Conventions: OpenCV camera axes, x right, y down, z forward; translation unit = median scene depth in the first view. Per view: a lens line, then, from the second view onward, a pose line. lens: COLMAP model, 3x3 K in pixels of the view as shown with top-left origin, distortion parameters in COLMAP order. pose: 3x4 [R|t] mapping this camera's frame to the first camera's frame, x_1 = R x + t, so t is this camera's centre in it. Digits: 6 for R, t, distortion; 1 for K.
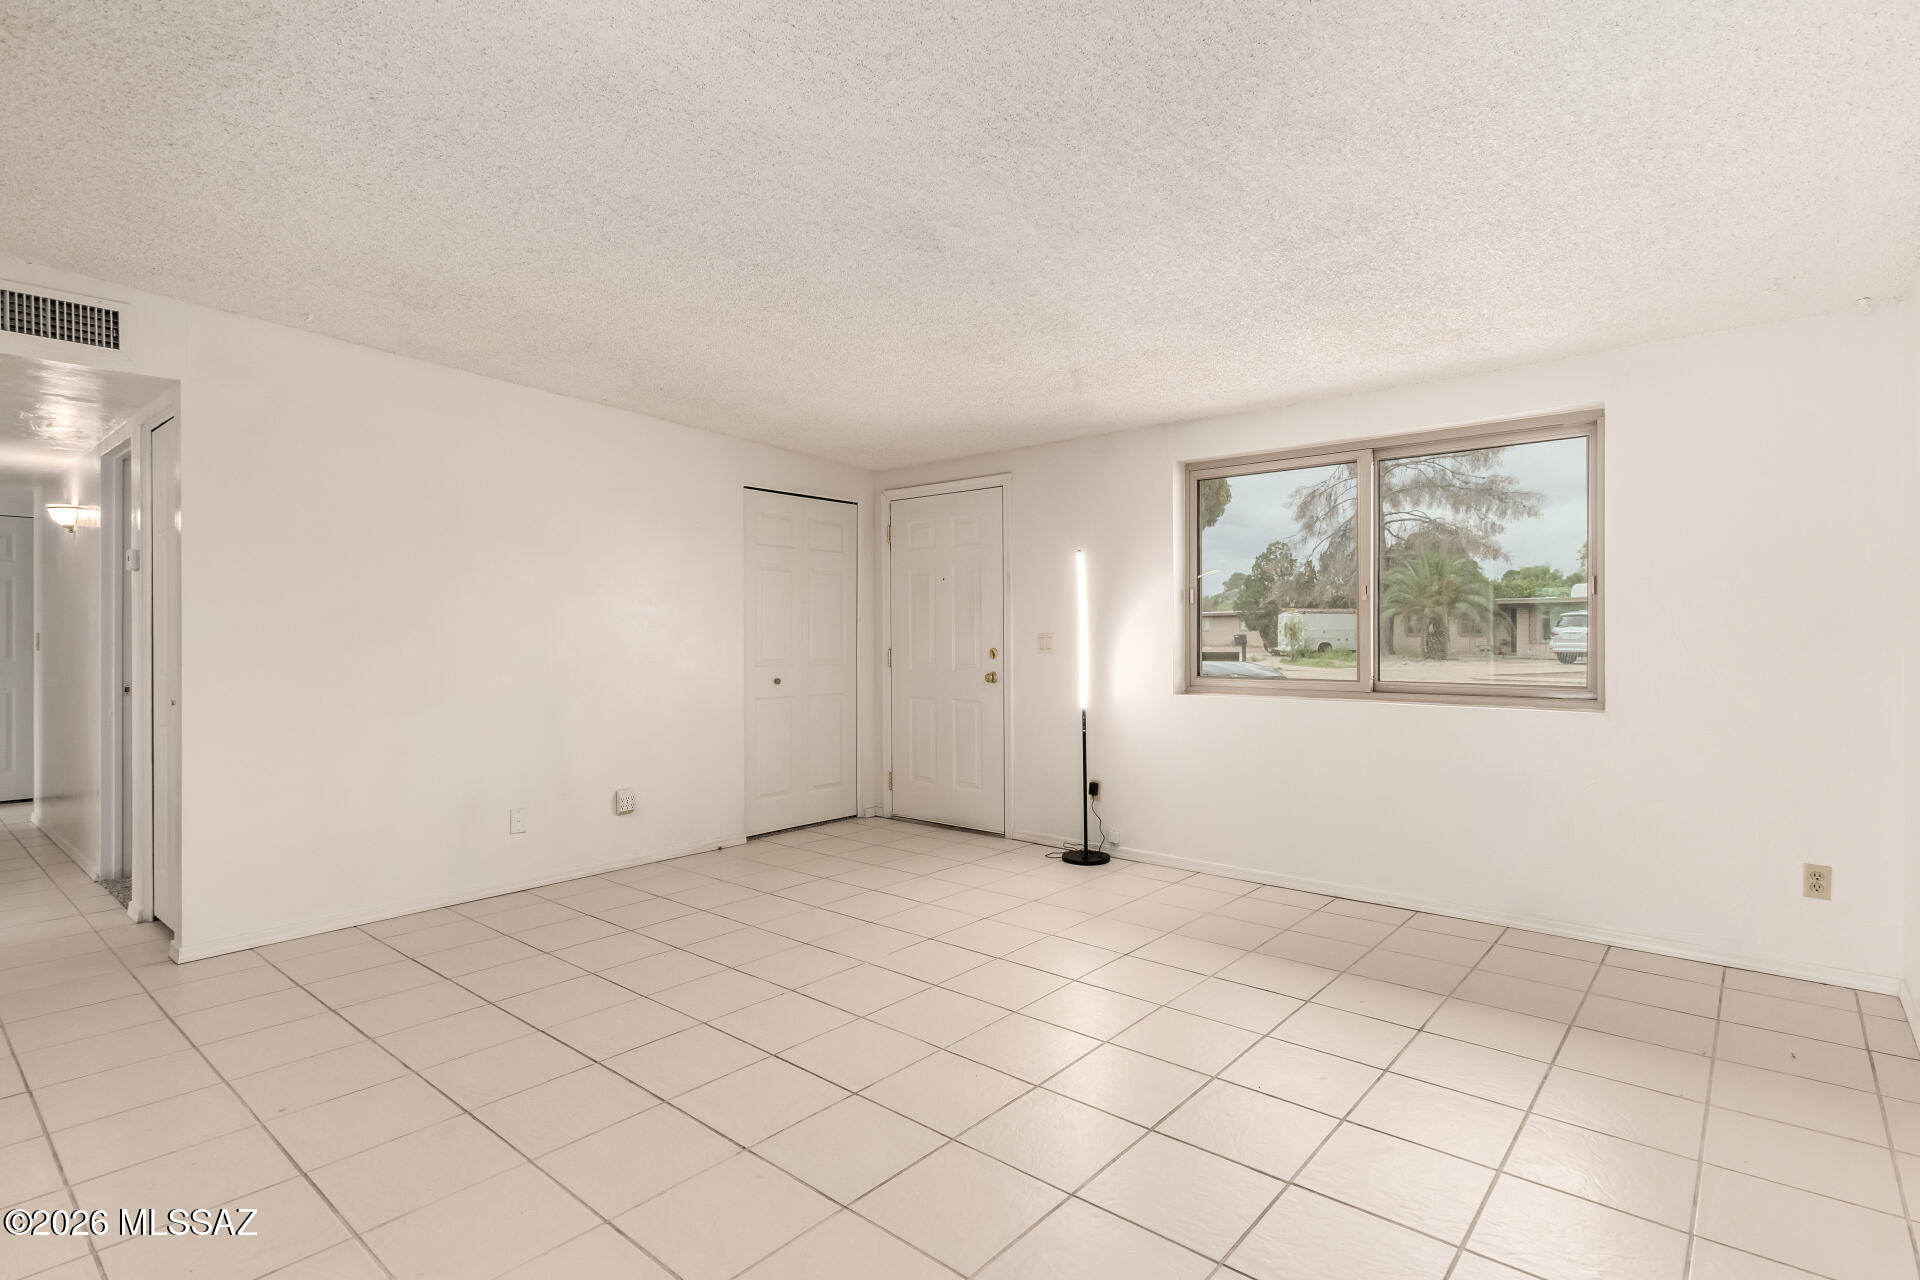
lens RADIAL K [[932.9, 0, 975.4], [0, 932.9, 633.1], [0, 0, 1]] dist [0.005036, 0.000016]
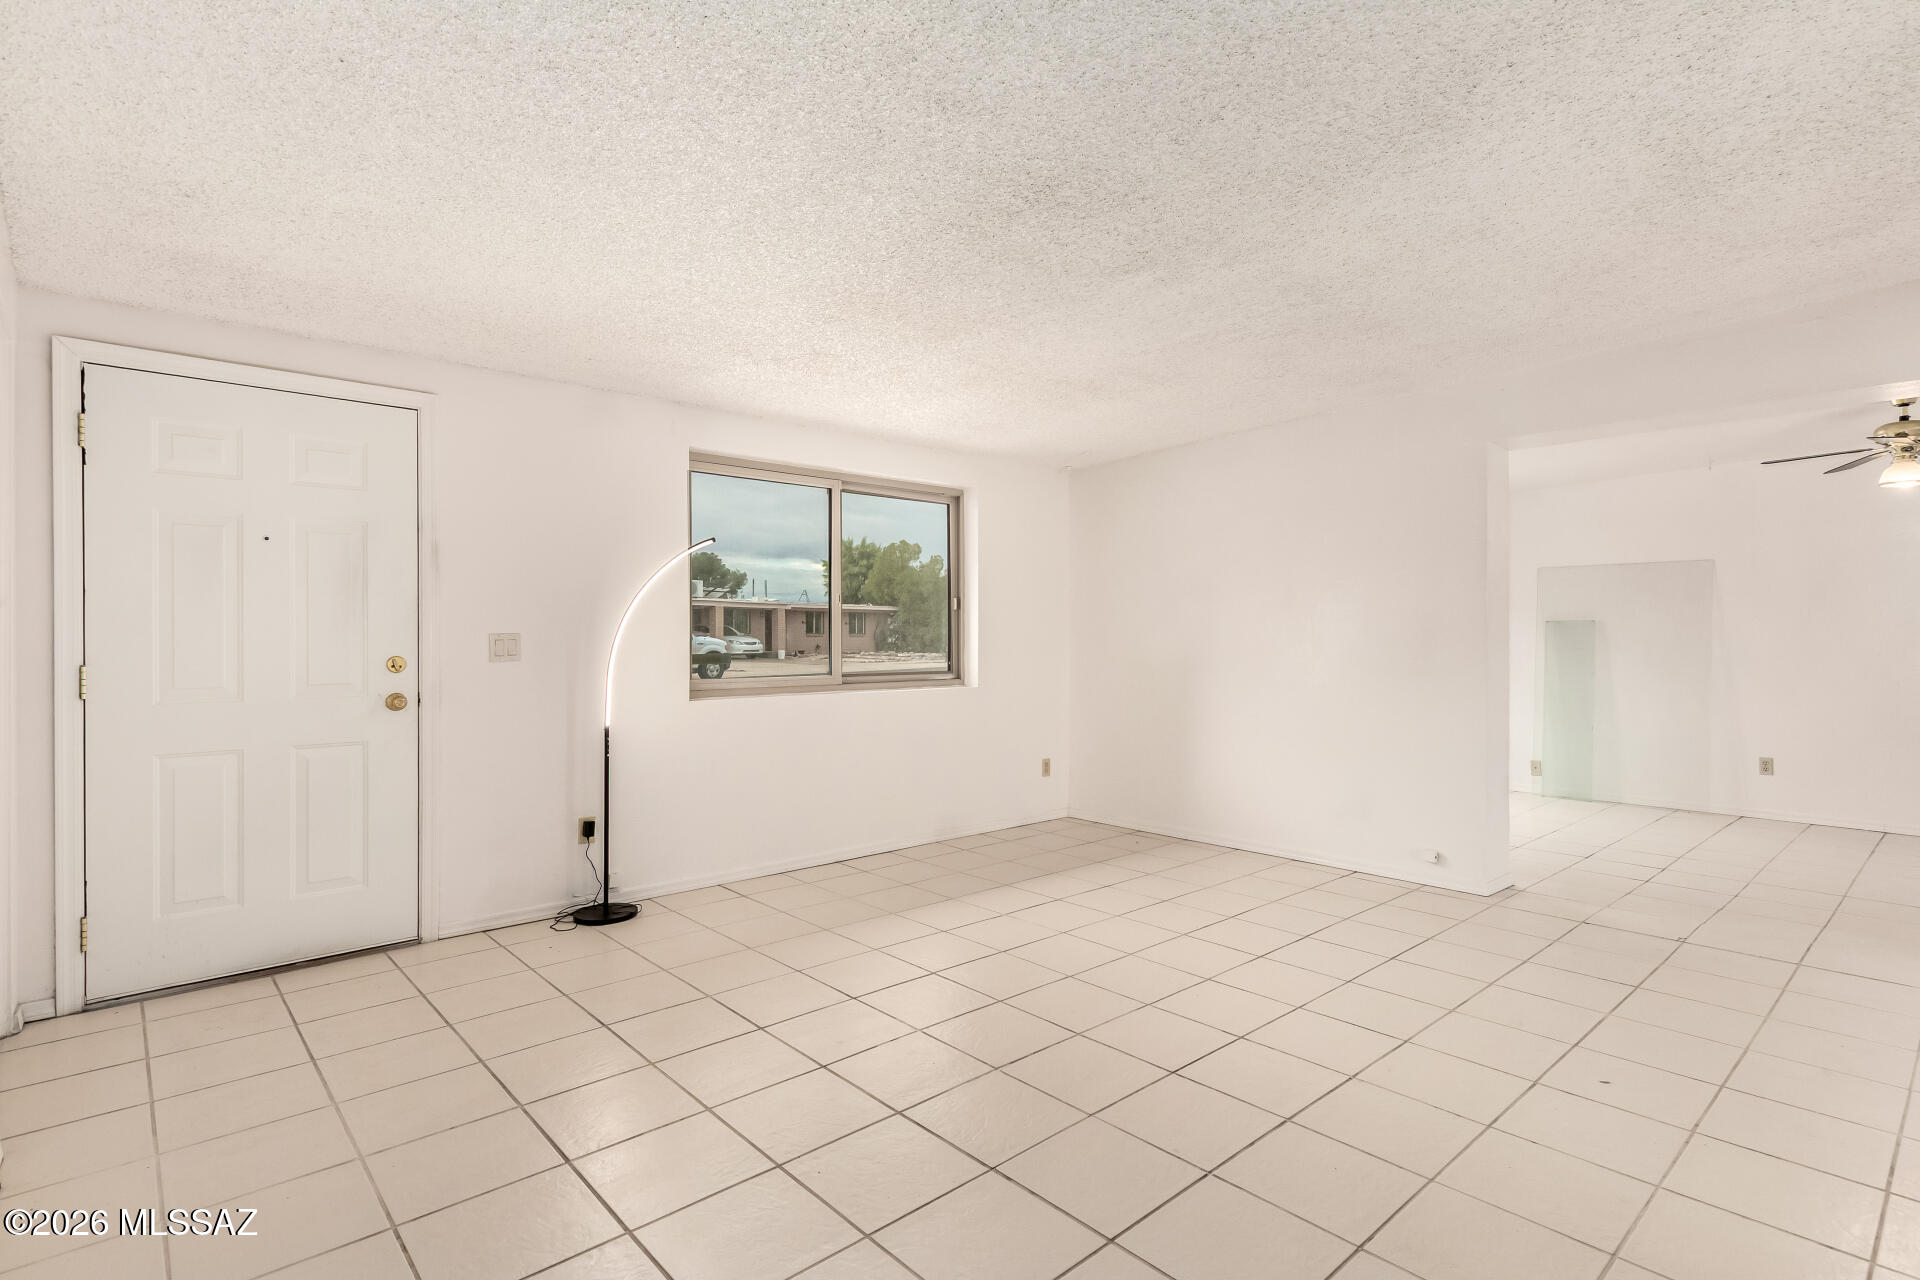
lens RADIAL K [[932.9, 0, 975.4], [0, 932.9, 633.1], [0, 0, 1]] dist [0.005036, 0.000016]
pose [[0.121920, -0.002397, 0.992537, -0.637211], [-0.012613, 0.999913, 0.003964, -0.008283], [-0.992460, -0.013002, 0.121879, 0.586589]]
